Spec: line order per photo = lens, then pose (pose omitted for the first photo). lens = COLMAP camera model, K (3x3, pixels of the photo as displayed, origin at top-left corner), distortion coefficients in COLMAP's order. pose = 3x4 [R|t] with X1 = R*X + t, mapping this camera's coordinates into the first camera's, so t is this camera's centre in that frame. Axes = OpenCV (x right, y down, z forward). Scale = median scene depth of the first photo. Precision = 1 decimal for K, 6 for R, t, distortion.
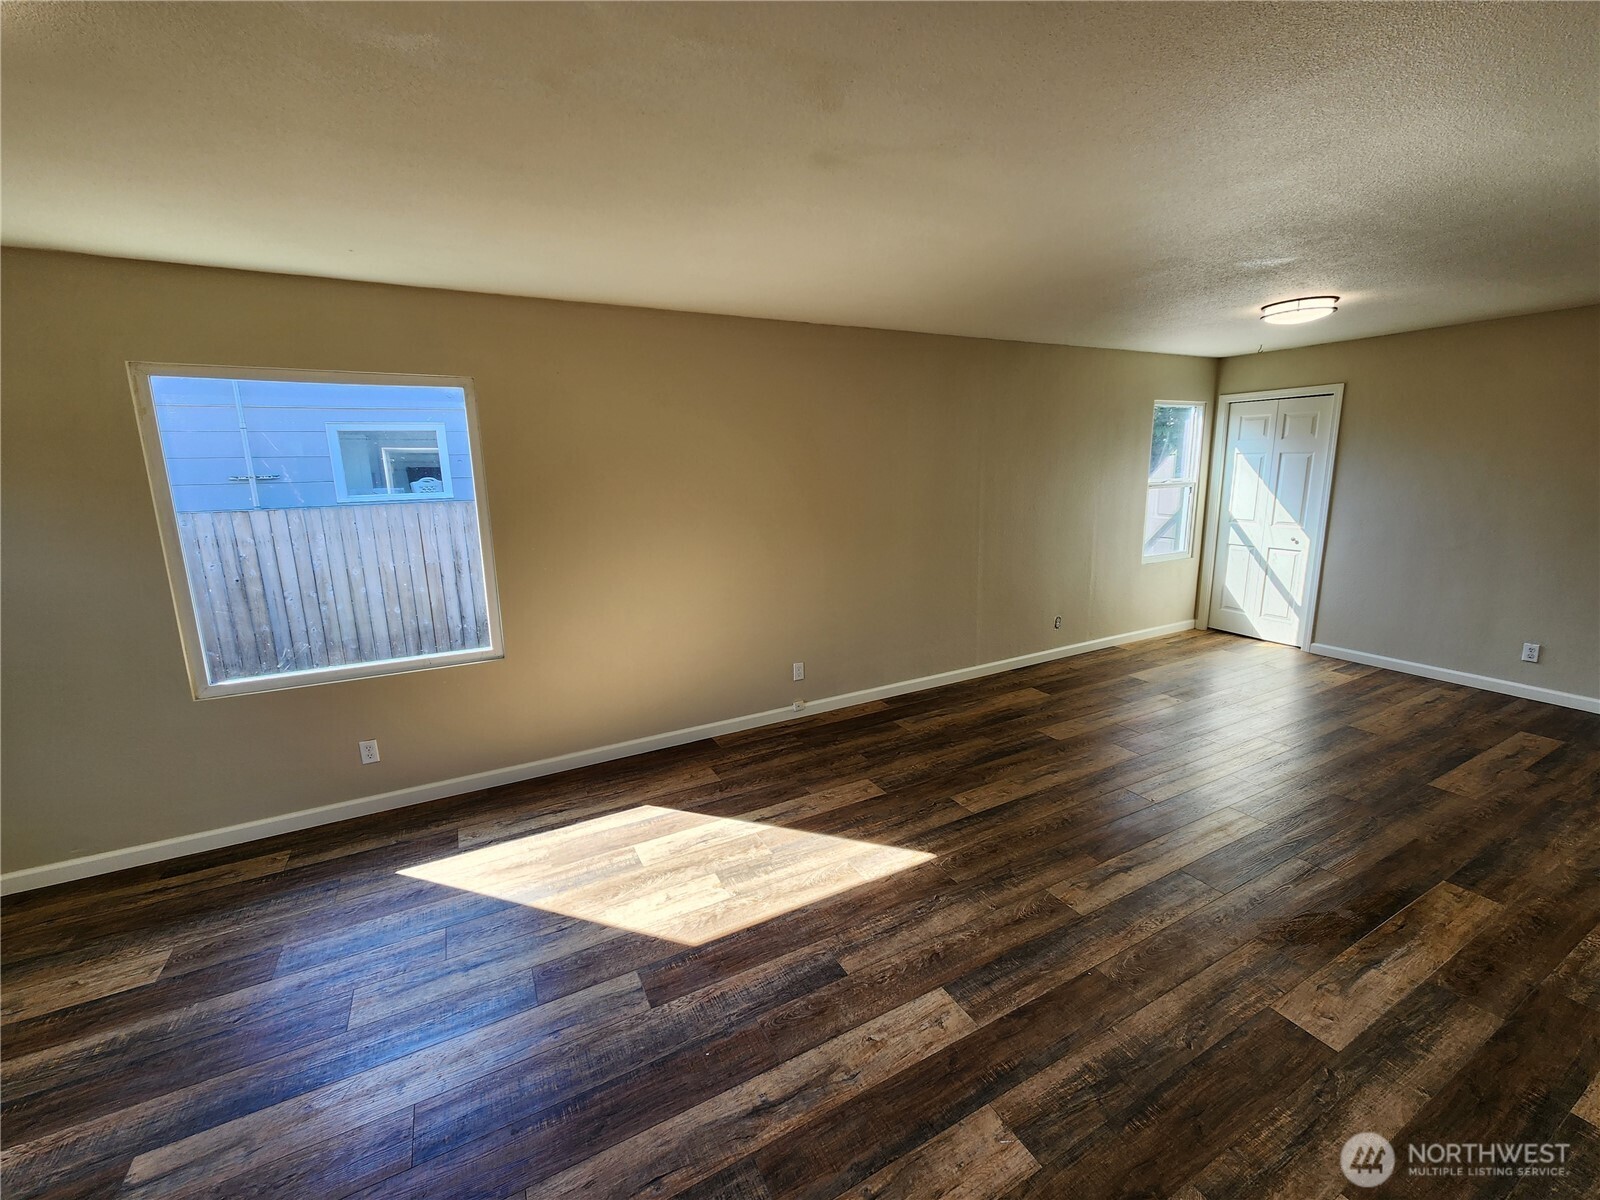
lens RADIAL K [[656.0, 0, 799.9], [0, 656.0, 584.6], [0, 0, 1]] dist [0.003772, -0.001055]
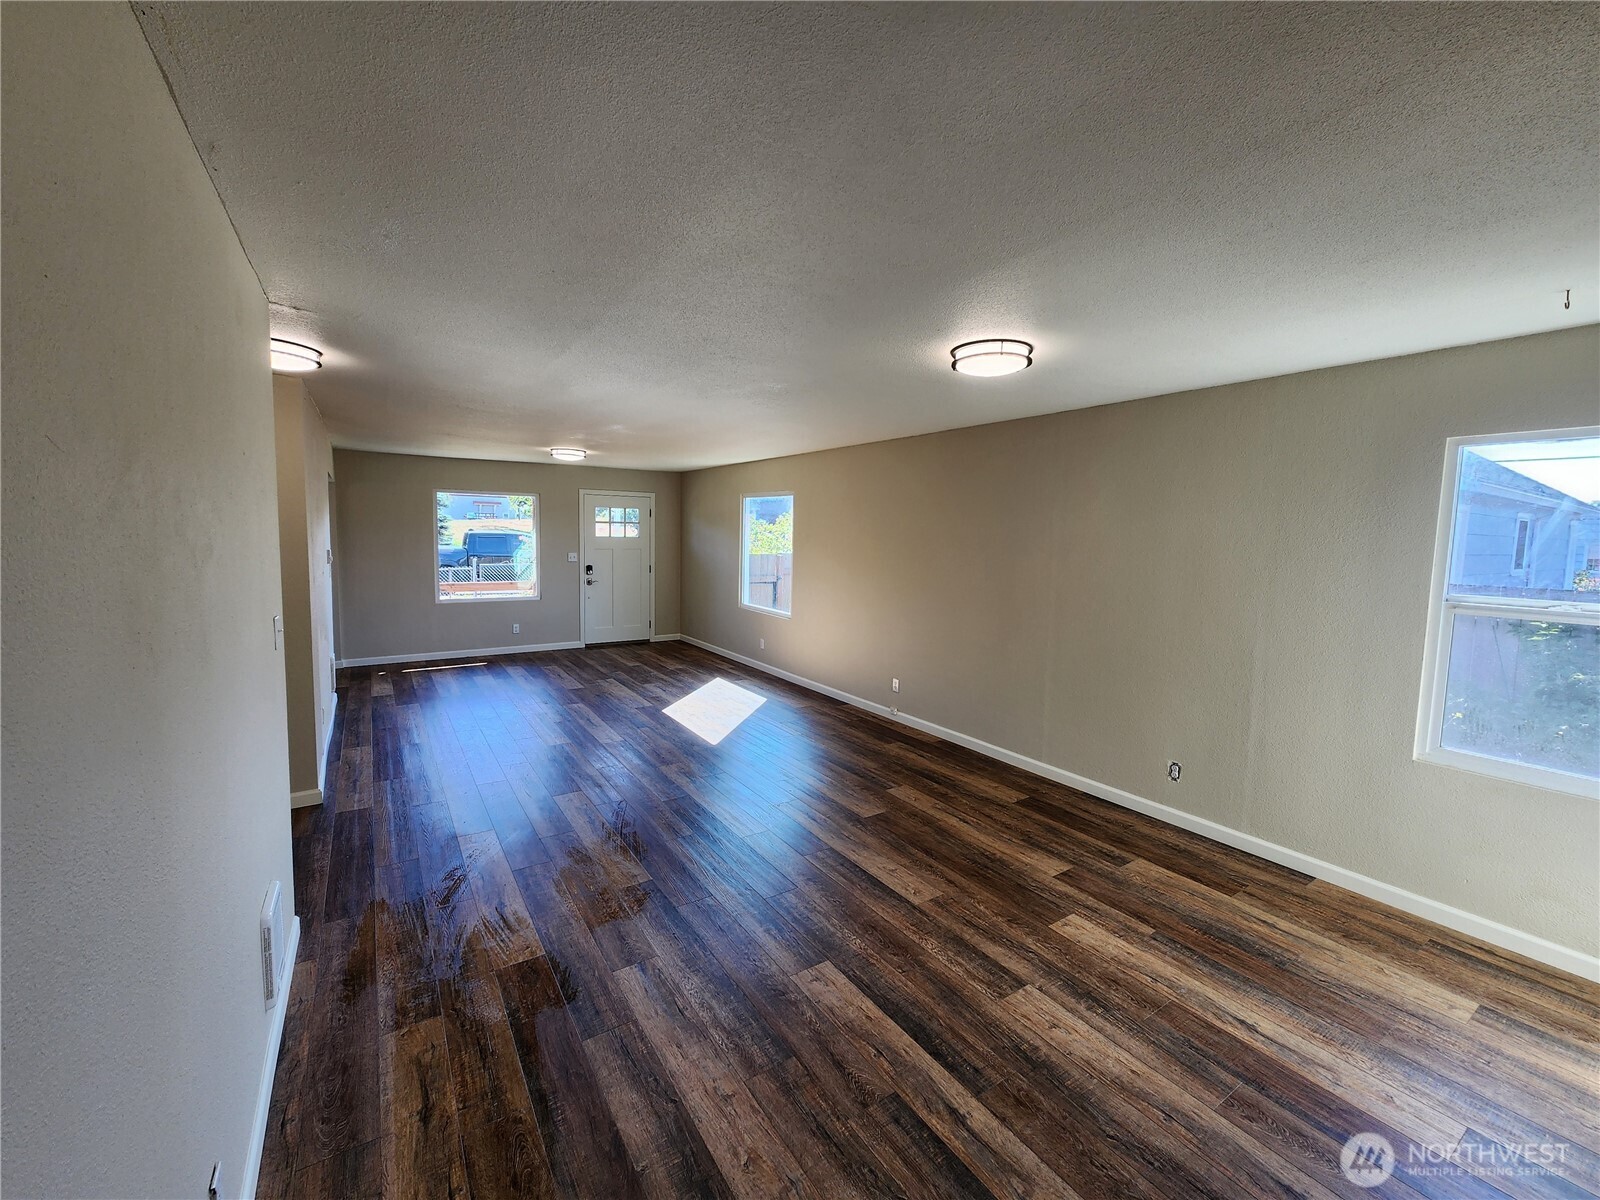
lens RADIAL K [[656.0, 0, 808.8], [0, 656.0, 554.7], [0, 0, 1]] dist [0.003772, -0.001055]
pose [[0.101053, 0.056762, -0.993260, 1.222802], [-0.208263, 0.977458, 0.034670, -0.131698], [0.972838, 0.203356, 0.110597, 0.576958]]
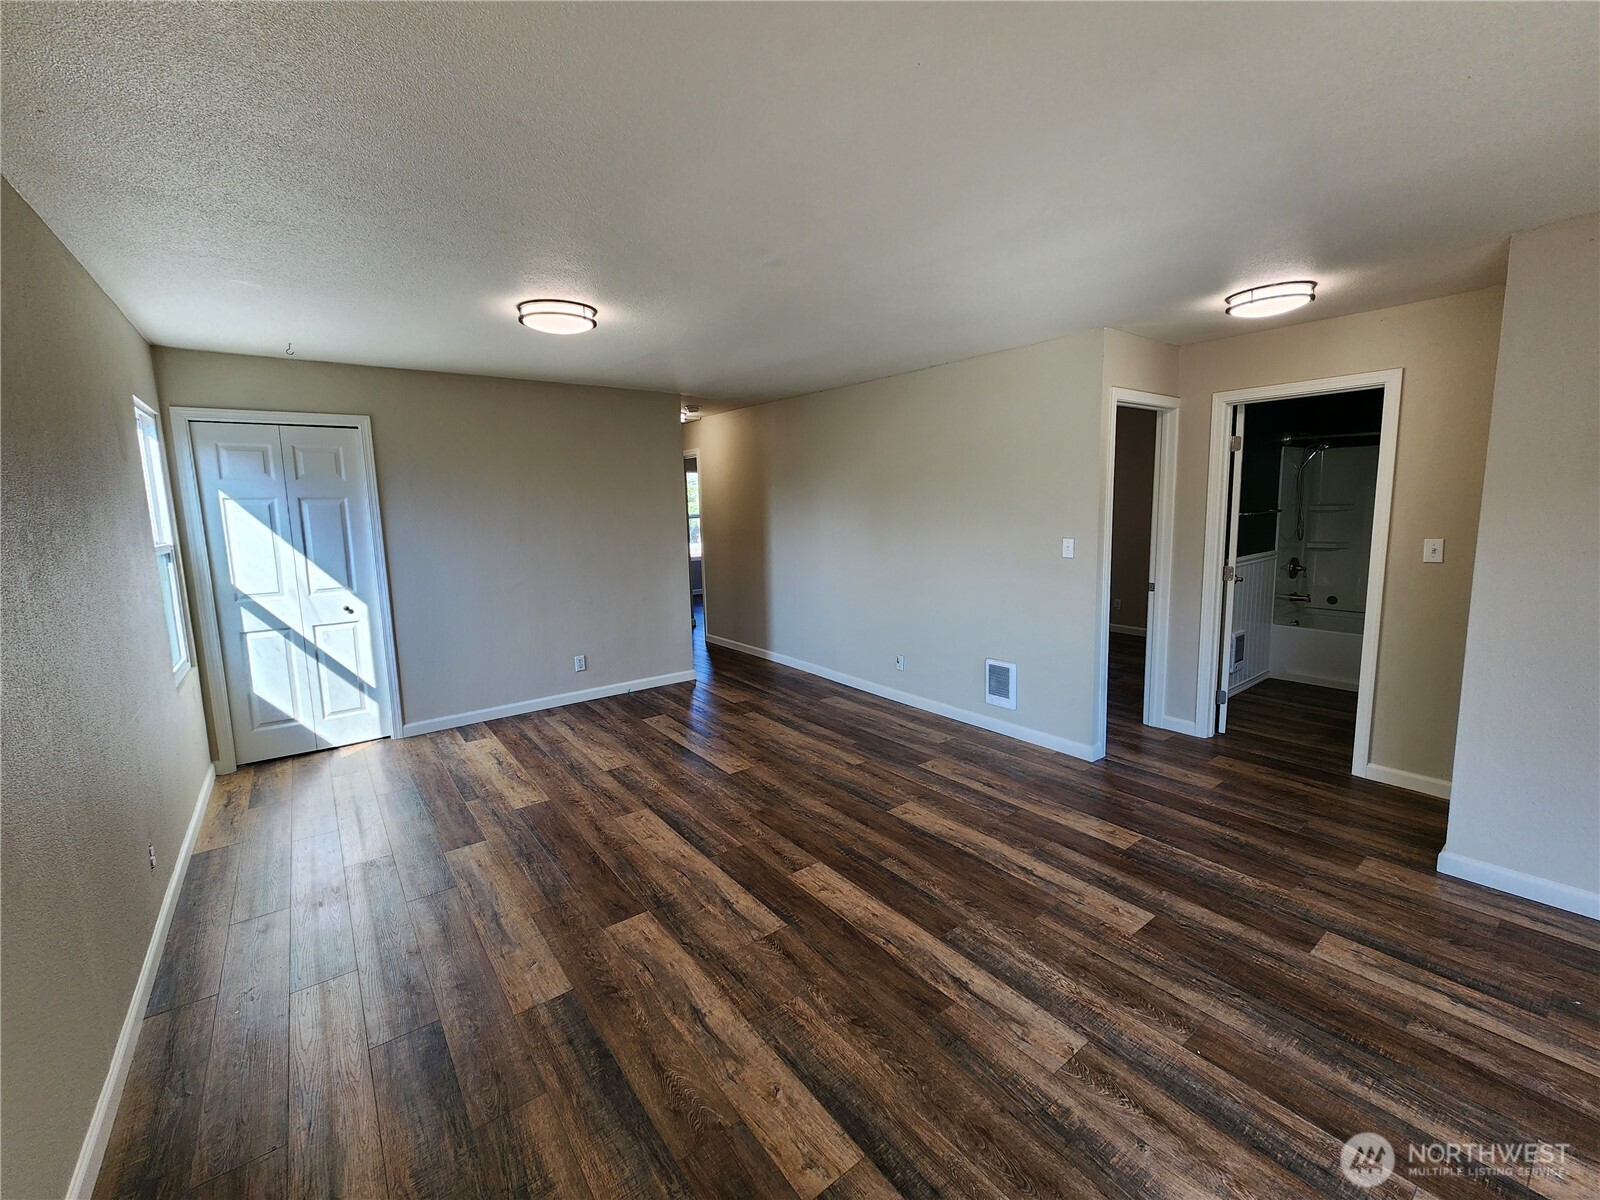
lens RADIAL K [[656.0, 0, 807.6], [0, 656.0, 588.6], [0, 0, 1]] dist [0.003772, -0.001055]
pose [[-0.164172, -0.101641, 0.981181, -0.118632], [0.207616, 0.968836, 0.135101, -0.099856], [-0.964335, 0.225889, -0.137954, 0.690999]]
